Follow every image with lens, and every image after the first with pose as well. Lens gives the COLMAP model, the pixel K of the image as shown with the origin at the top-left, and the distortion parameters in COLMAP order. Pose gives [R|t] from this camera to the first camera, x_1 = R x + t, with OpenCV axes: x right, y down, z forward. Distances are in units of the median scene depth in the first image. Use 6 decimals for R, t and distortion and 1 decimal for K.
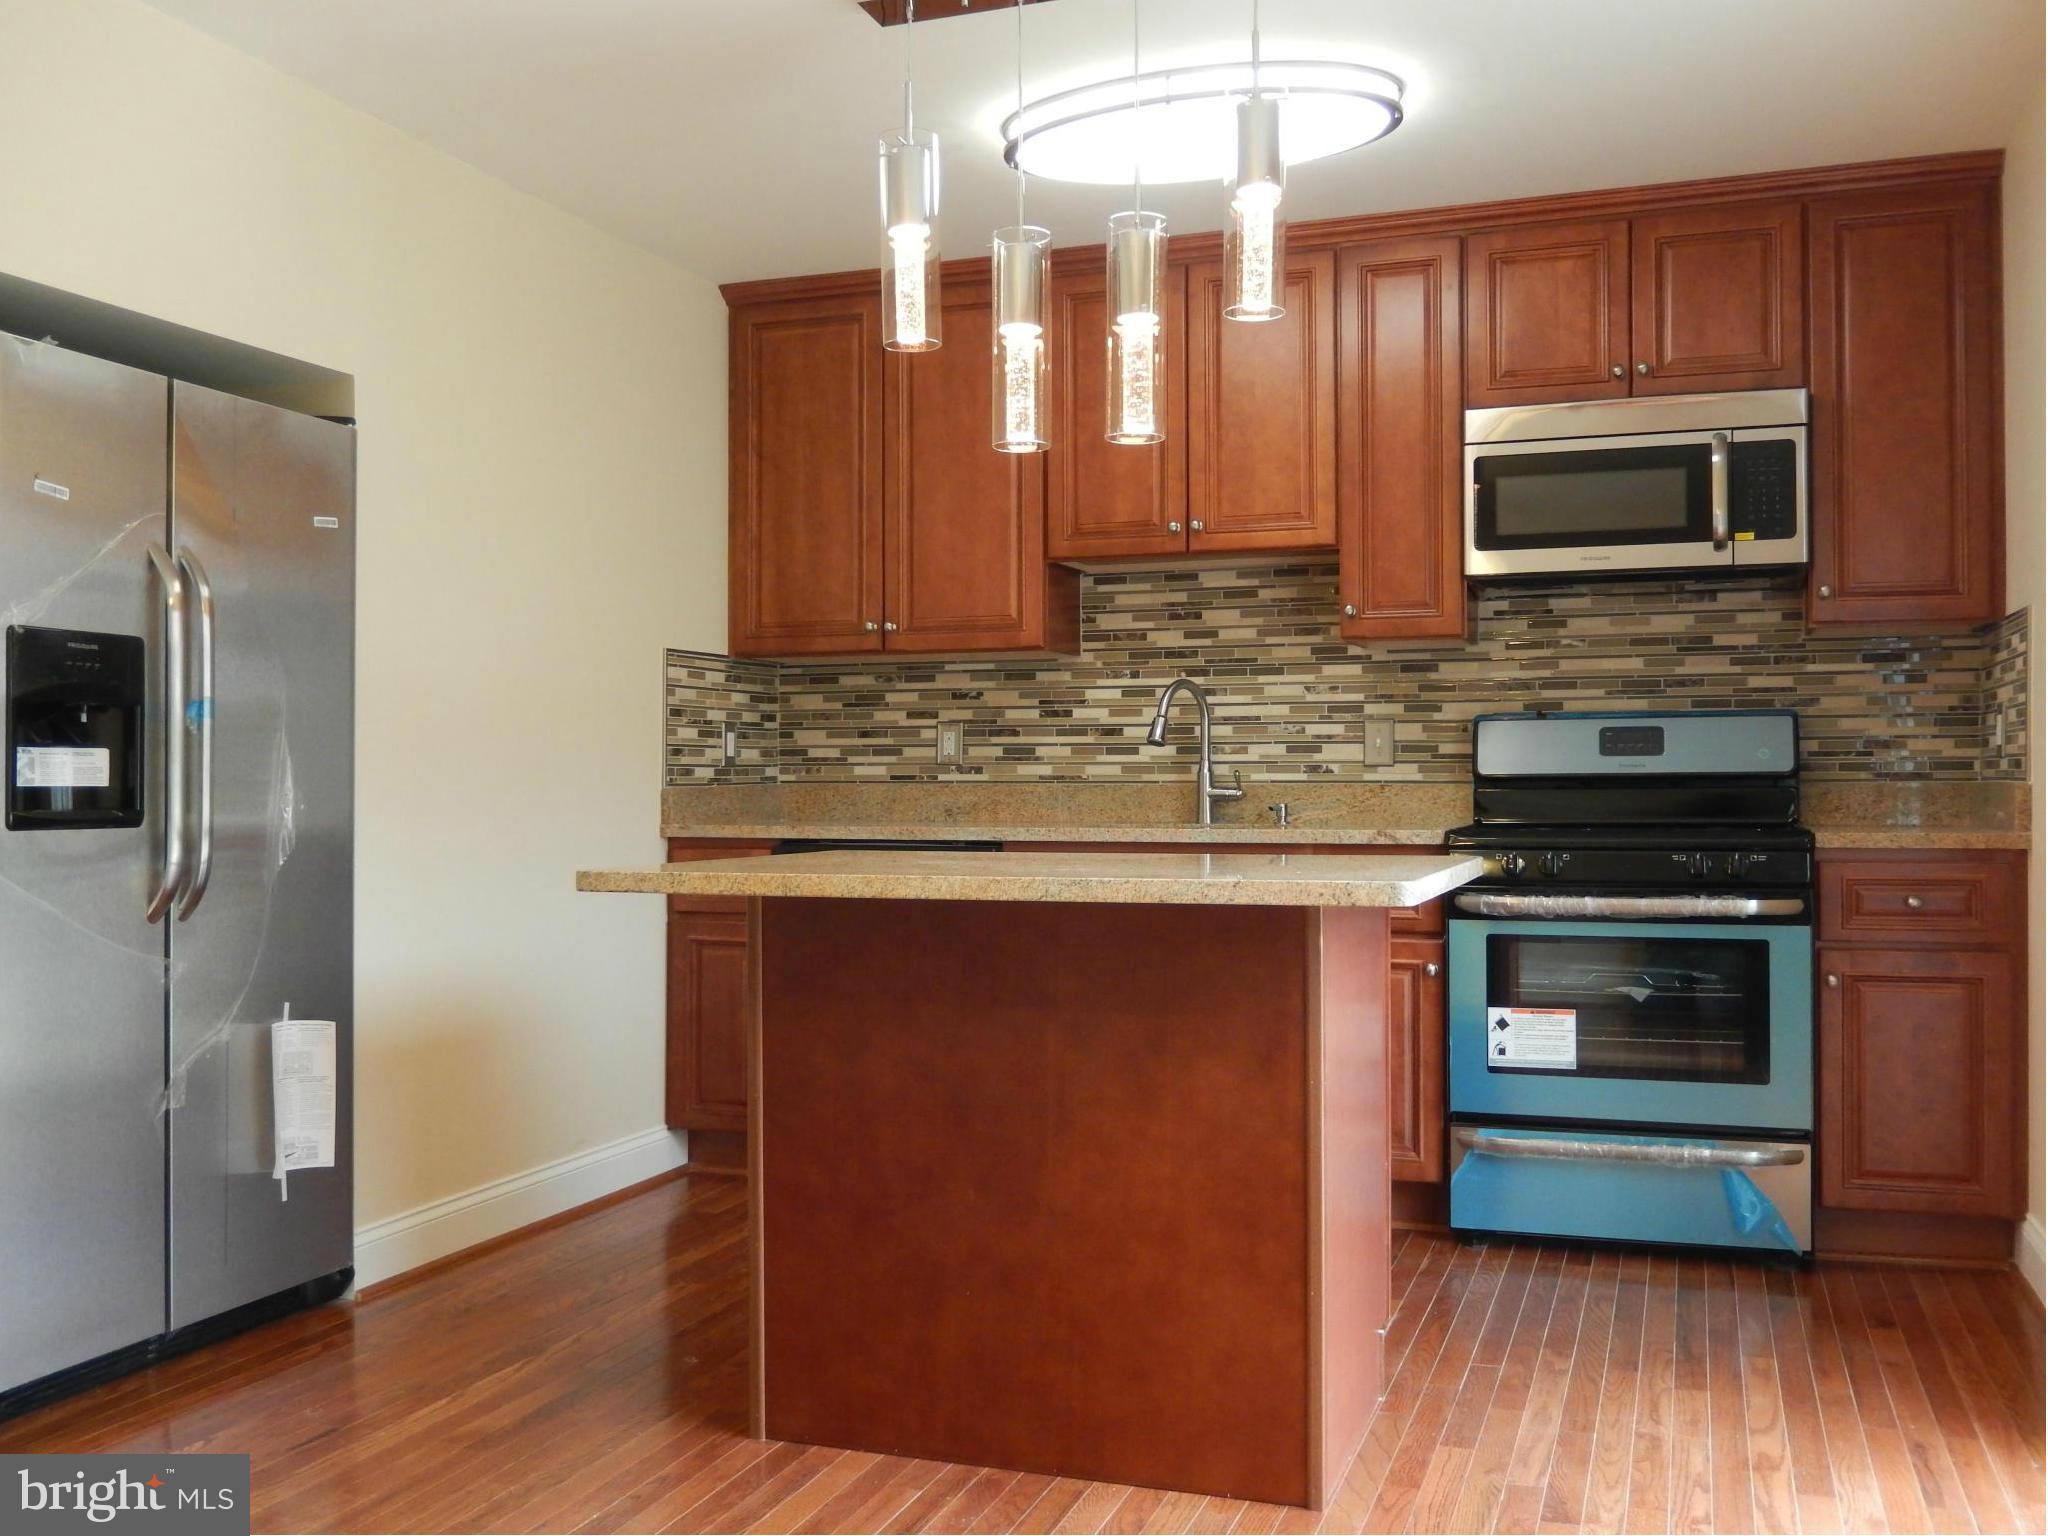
lens RADIAL K [[1851.6, 0, 996.5], [0, 1851.6, 752.7], [0, 0, 1]] dist [0.008823, -0.134757]
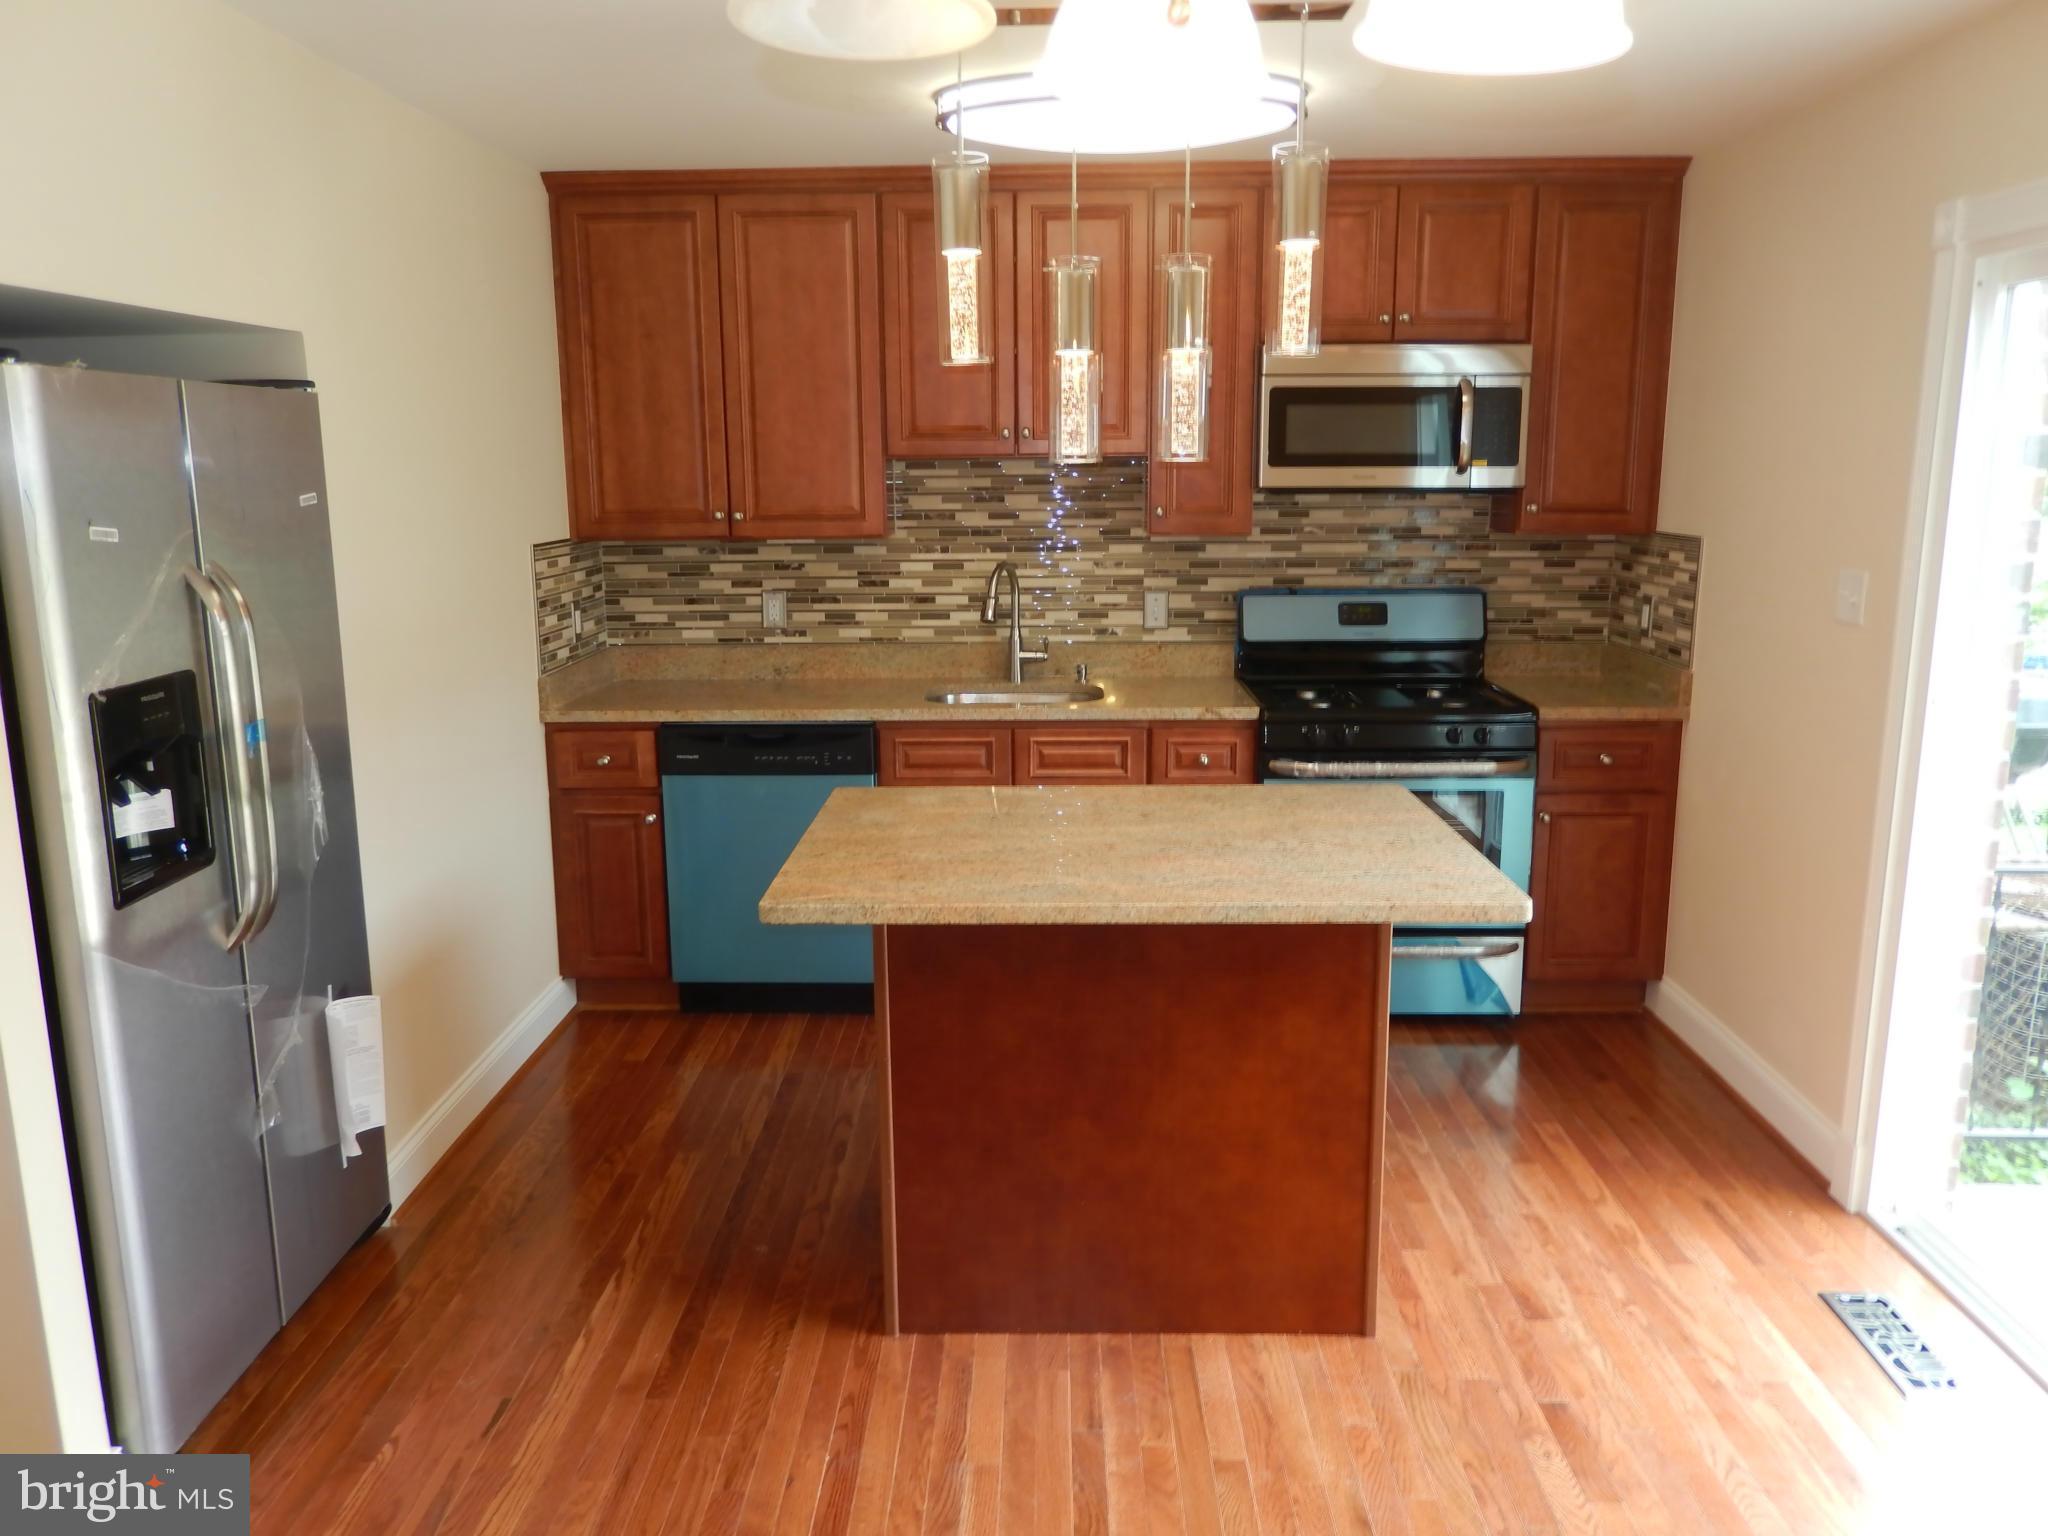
lens RADIAL K [[1537.3, 0, 1004.7], [0, 1537.3, 759.7], [0, 0, 1]] dist [-0.010016, -0.003143]
pose [[0.946130, -0.069349, 0.316273, -0.205616], [0.002887, 0.978562, 0.205933, -0.113814], [-0.323774, -0.193927, 0.926047, 0.082036]]
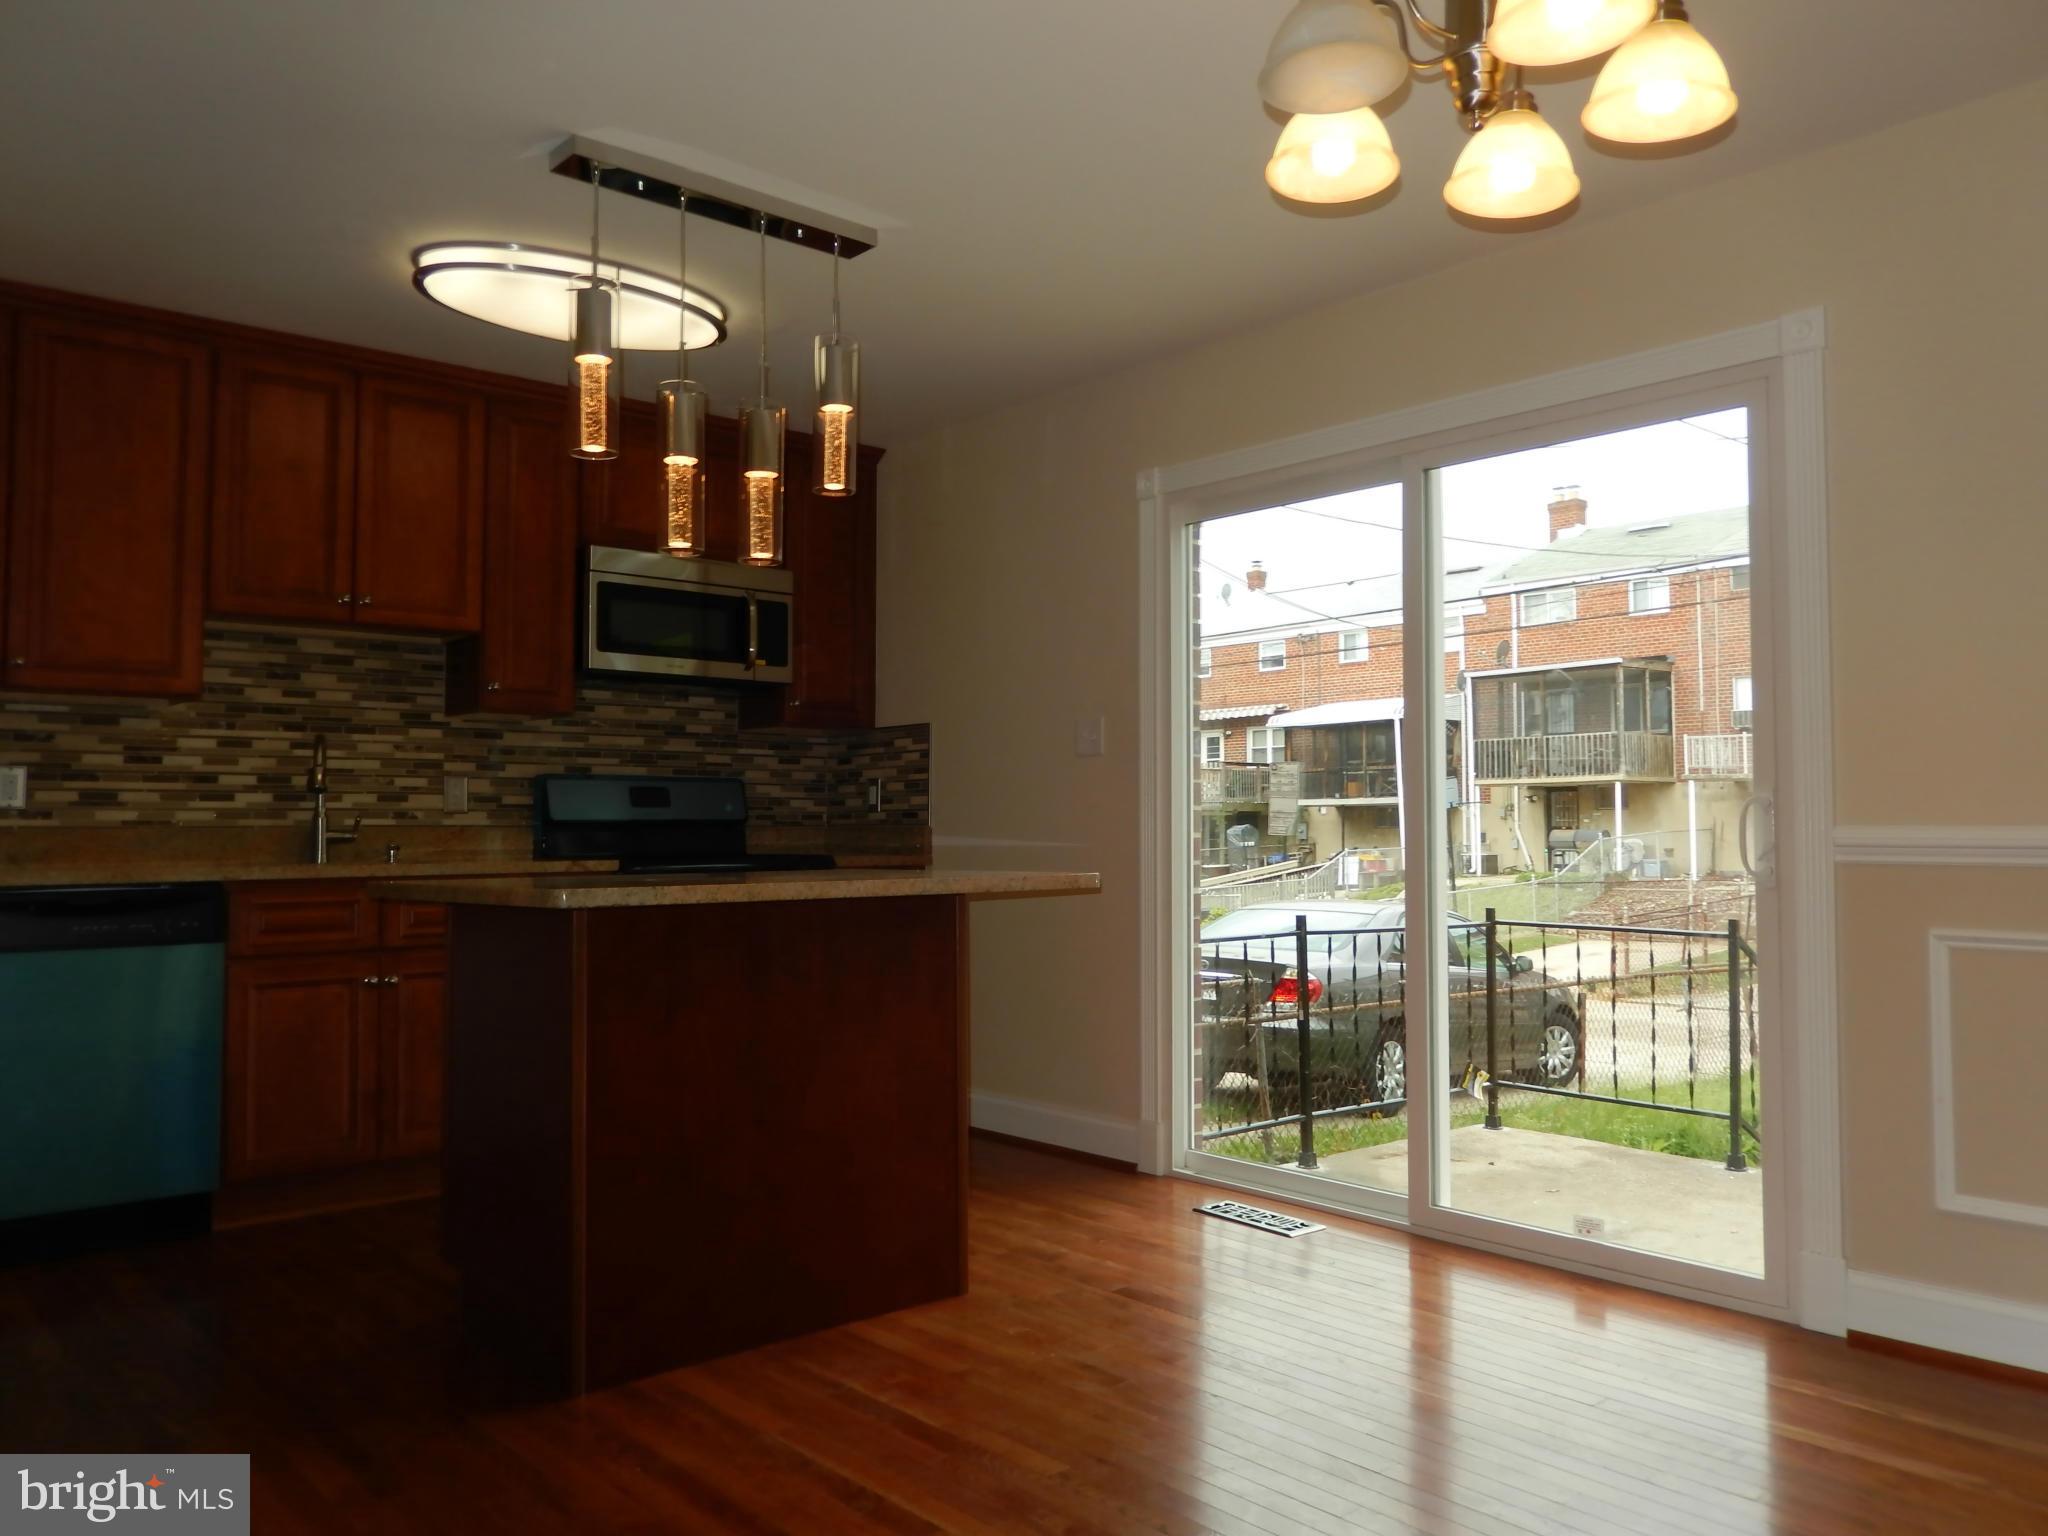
lens RADIAL K [[1551.1, 0, 1013.8], [0, 1551.1, 755.0], [0, 0, 1]] dist [0.006645, -0.012914]
pose [[0.474655, 0.040947, 0.879219, -0.509855], [-0.007603, 0.999071, -0.042424, 0.009144], [-0.880139, 0.013452, 0.474526, 0.182250]]
